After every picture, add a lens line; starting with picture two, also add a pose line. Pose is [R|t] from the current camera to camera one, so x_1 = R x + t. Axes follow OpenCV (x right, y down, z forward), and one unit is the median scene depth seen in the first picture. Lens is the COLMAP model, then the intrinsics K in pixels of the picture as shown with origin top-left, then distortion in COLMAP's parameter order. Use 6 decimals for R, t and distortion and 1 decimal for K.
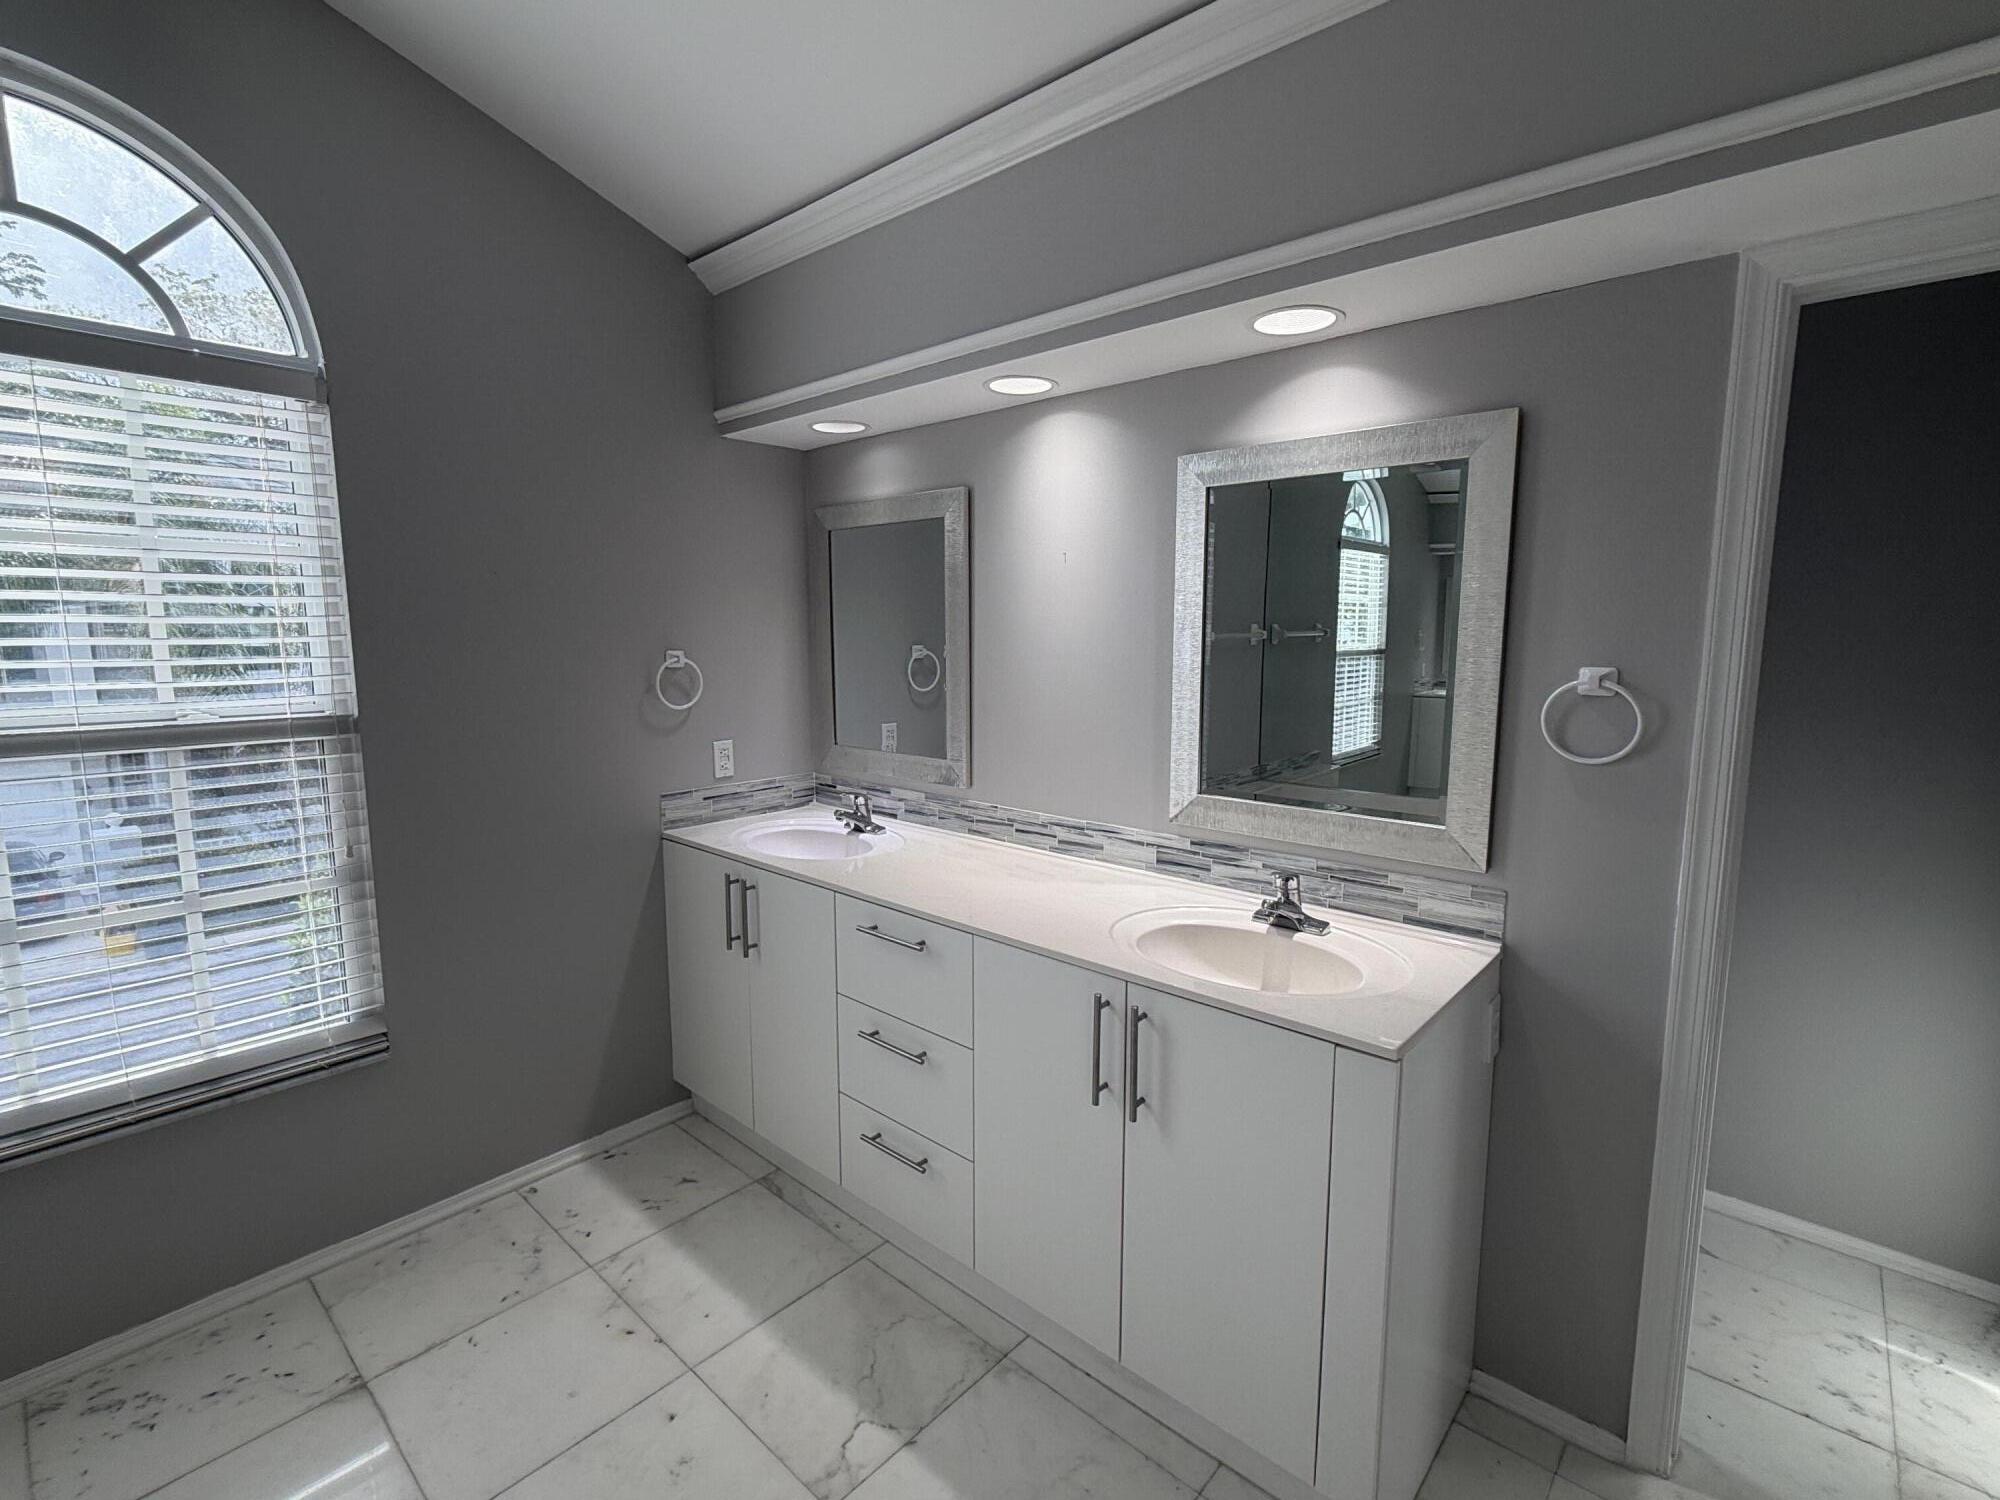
lens RADIAL K [[918.9, 0, 1004.4], [0, 918.9, 755.2], [0, 0, 1]] dist [-0.000257, 0.000697]
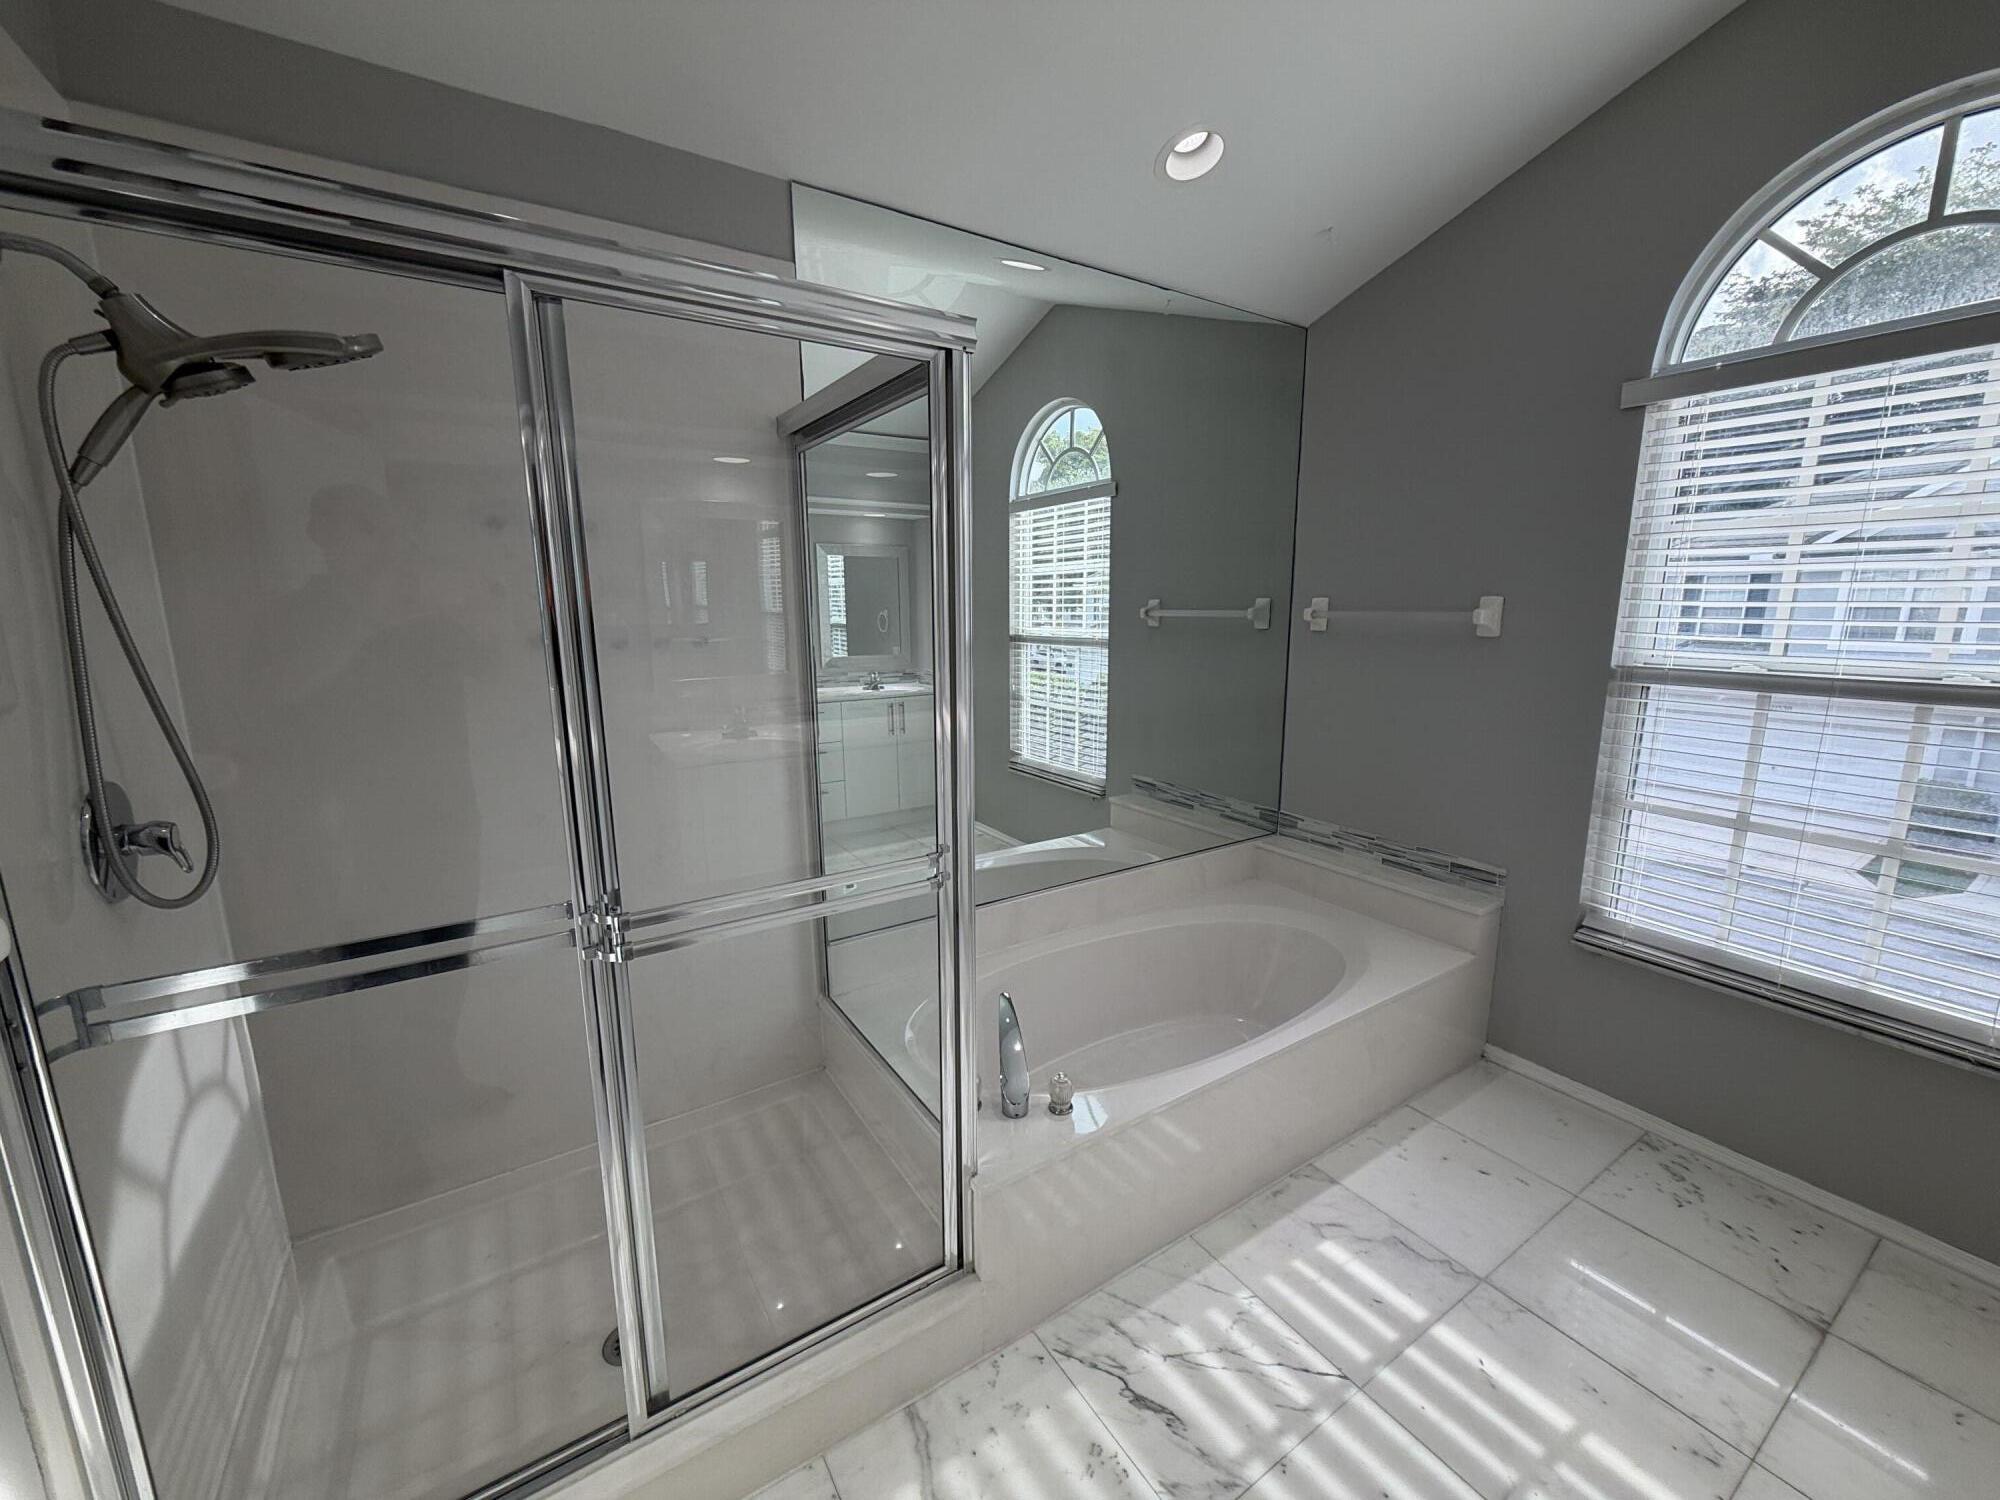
lens RADIAL K [[795.2, 0, 1006.0], [0, 795.2, 750.5], [0, 0, 1]] dist [0.001547, -0.000550]
pose [[-0.263651, 0.176709, -0.948294, 0.243542], [-0.125313, 0.968472, 0.215309, -0.020890], [0.956444, 0.175600, -0.233195, 0.189779]]
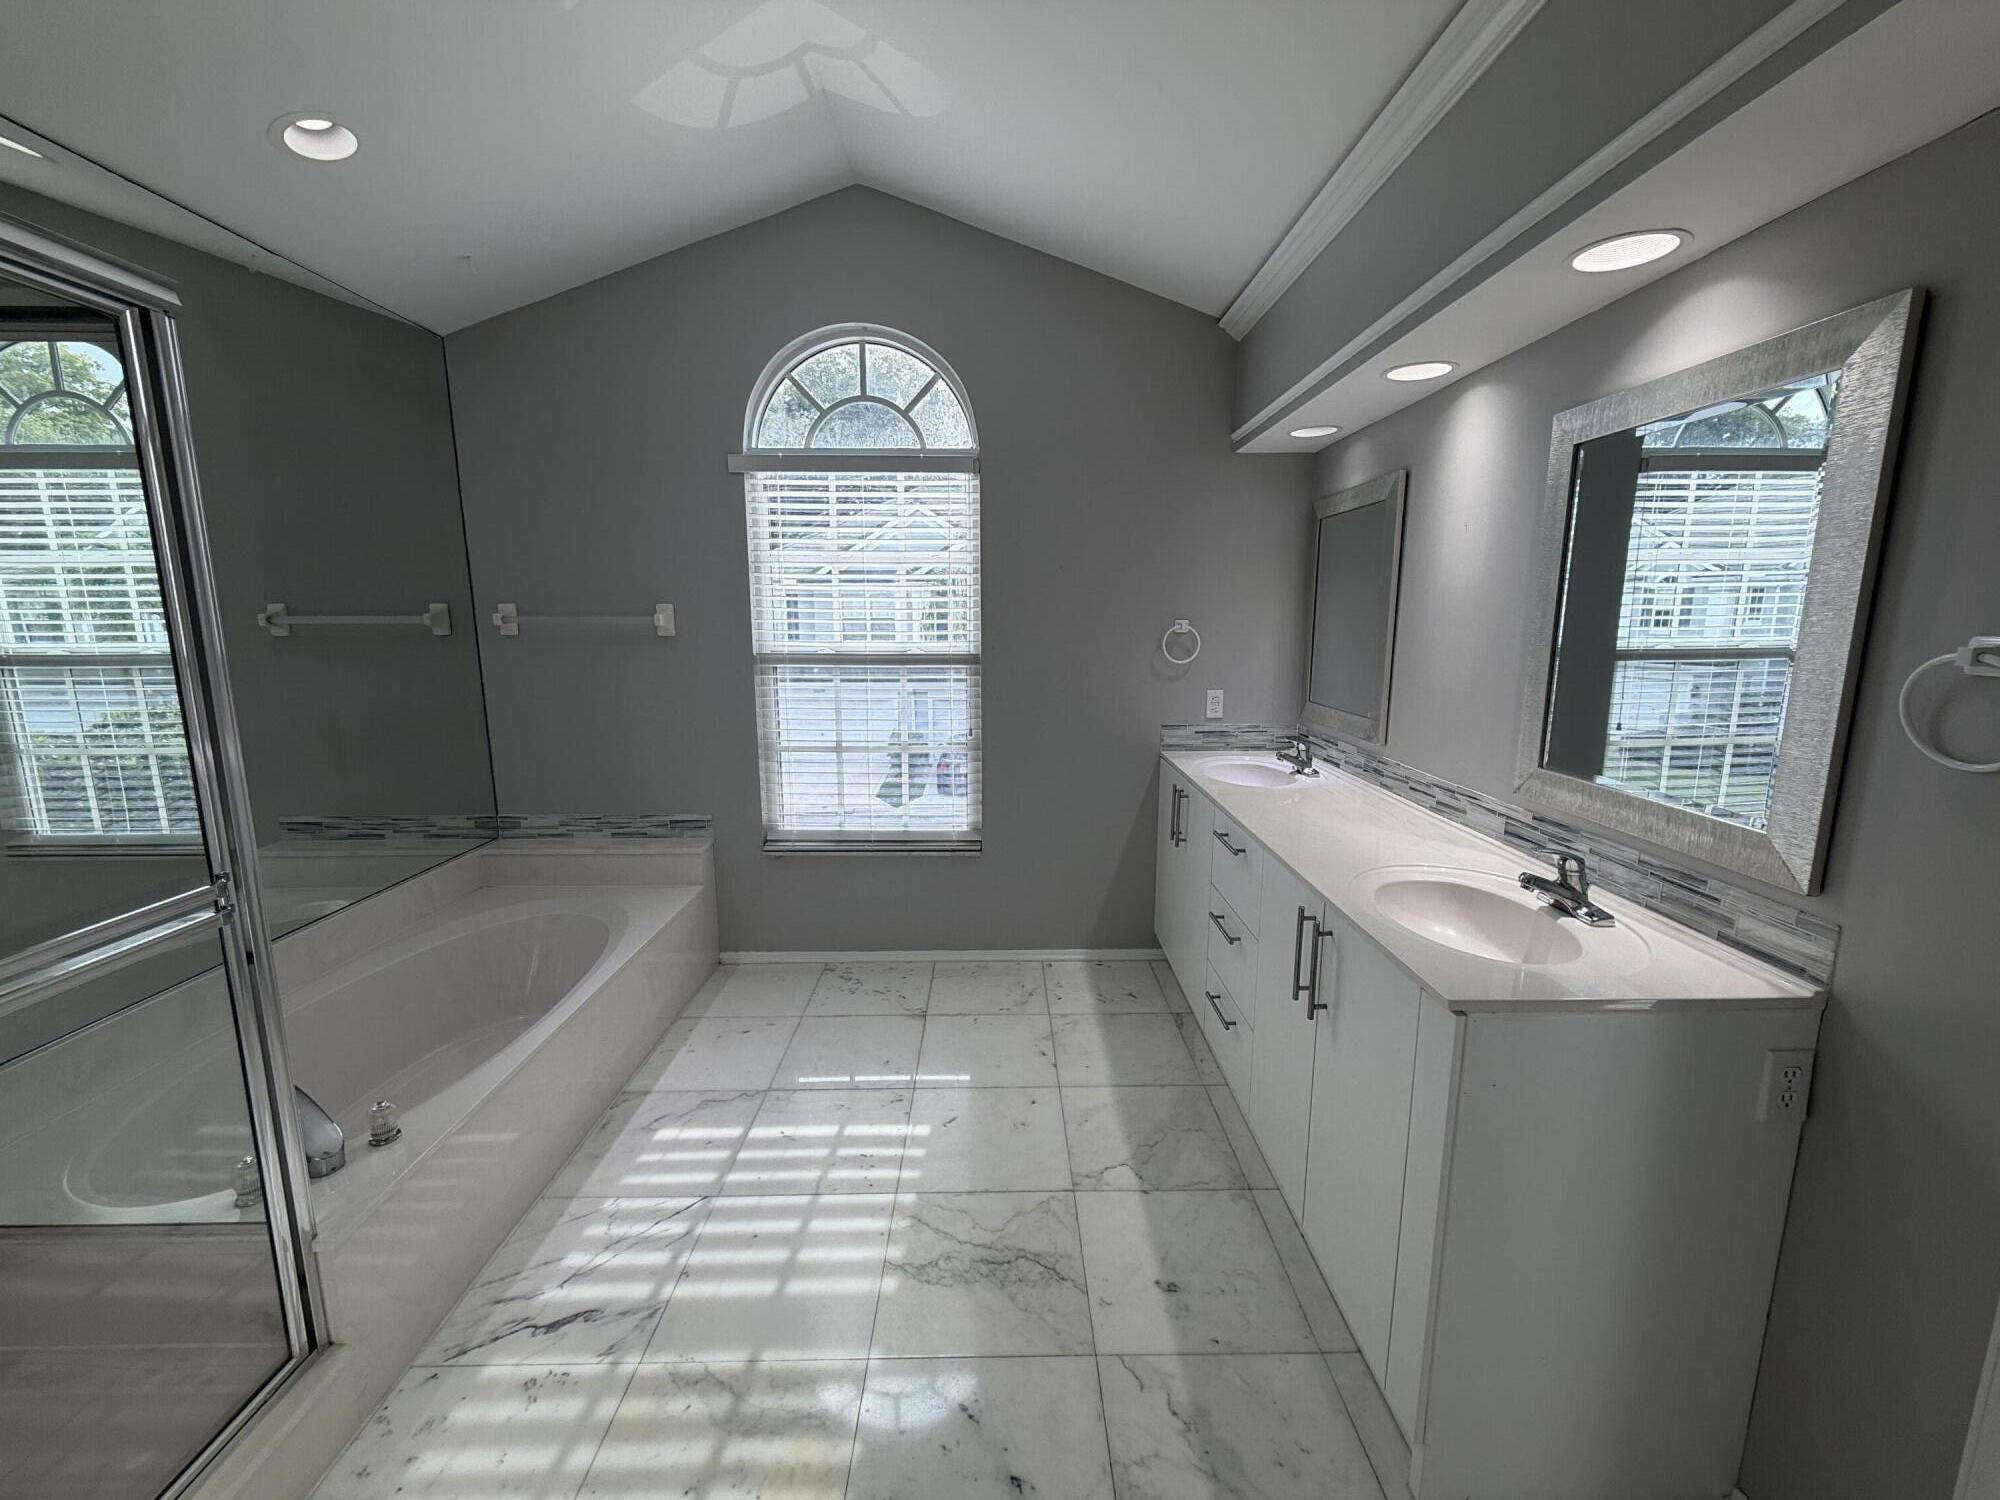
lens RADIAL K [[795.2, 0, 1007.8], [0, 795.2, 752.6], [0, 0, 1]] dist [0.001547, -0.000550]
pose [[0.679070, 0.125880, -0.723200, 0.442168], [-0.098157, 0.991911, 0.080484, 0.014340], [0.727481, 0.016333, 0.685933, 0.016070]]
